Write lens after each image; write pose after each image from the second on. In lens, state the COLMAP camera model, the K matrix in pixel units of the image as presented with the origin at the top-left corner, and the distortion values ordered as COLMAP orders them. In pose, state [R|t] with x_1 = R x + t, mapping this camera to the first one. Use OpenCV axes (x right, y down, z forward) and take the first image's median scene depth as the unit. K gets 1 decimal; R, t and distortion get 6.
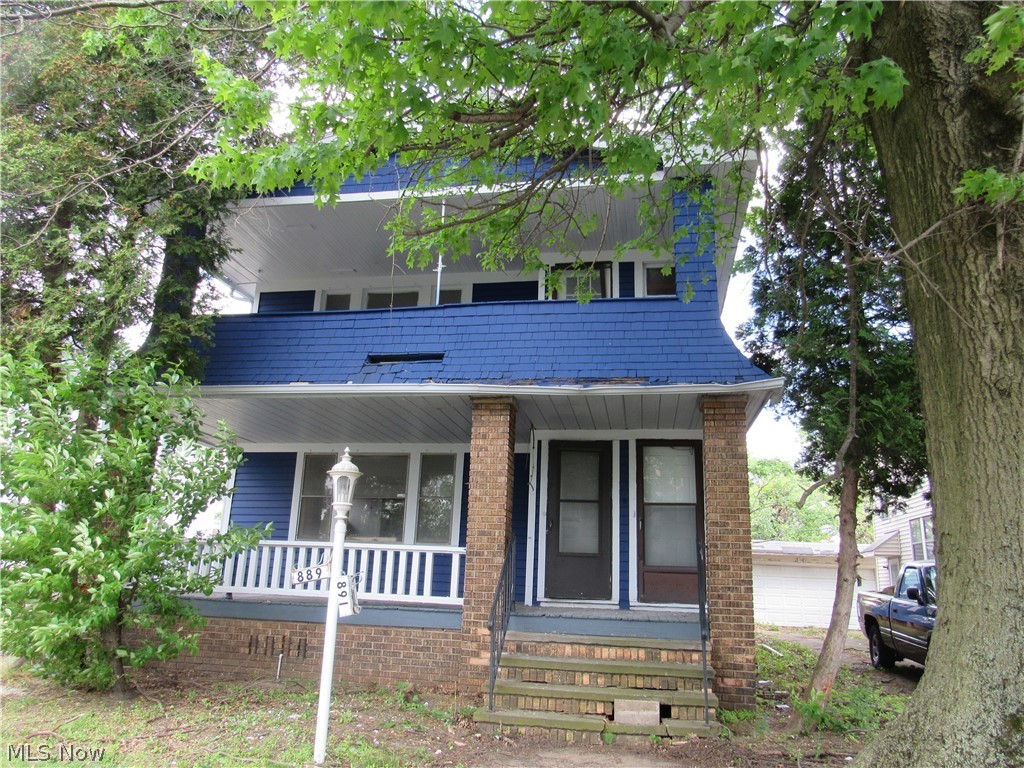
lens RADIAL K [[743.2, 0, 514.6], [0, 743.2, 388.0], [0, 0, 1]] dist [-0.016823, 0.005323]
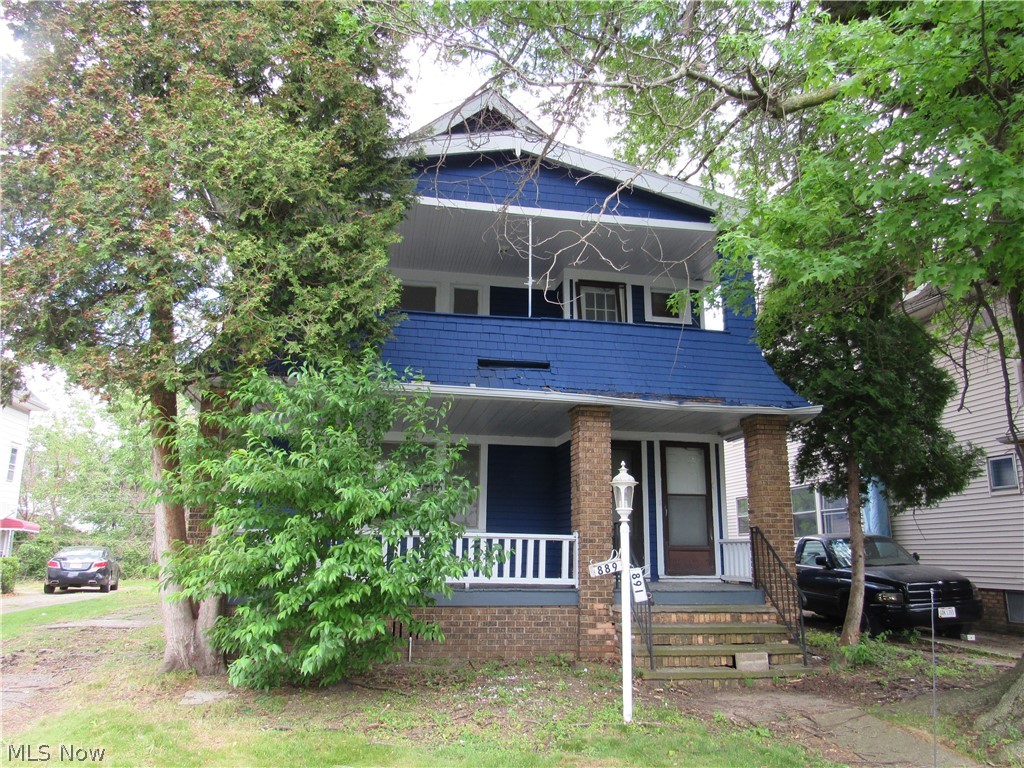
lens RADIAL K [[743.2, 0, 514.6], [0, 743.2, 388.0], [0, 0, 1]] dist [-0.016823, 0.005323]
pose [[0.930117, 0.055502, 0.363045, -0.587819], [-0.072694, 0.996780, 0.033854, -0.046656], [-0.359997, -0.057879, 0.931156, -0.030994]]
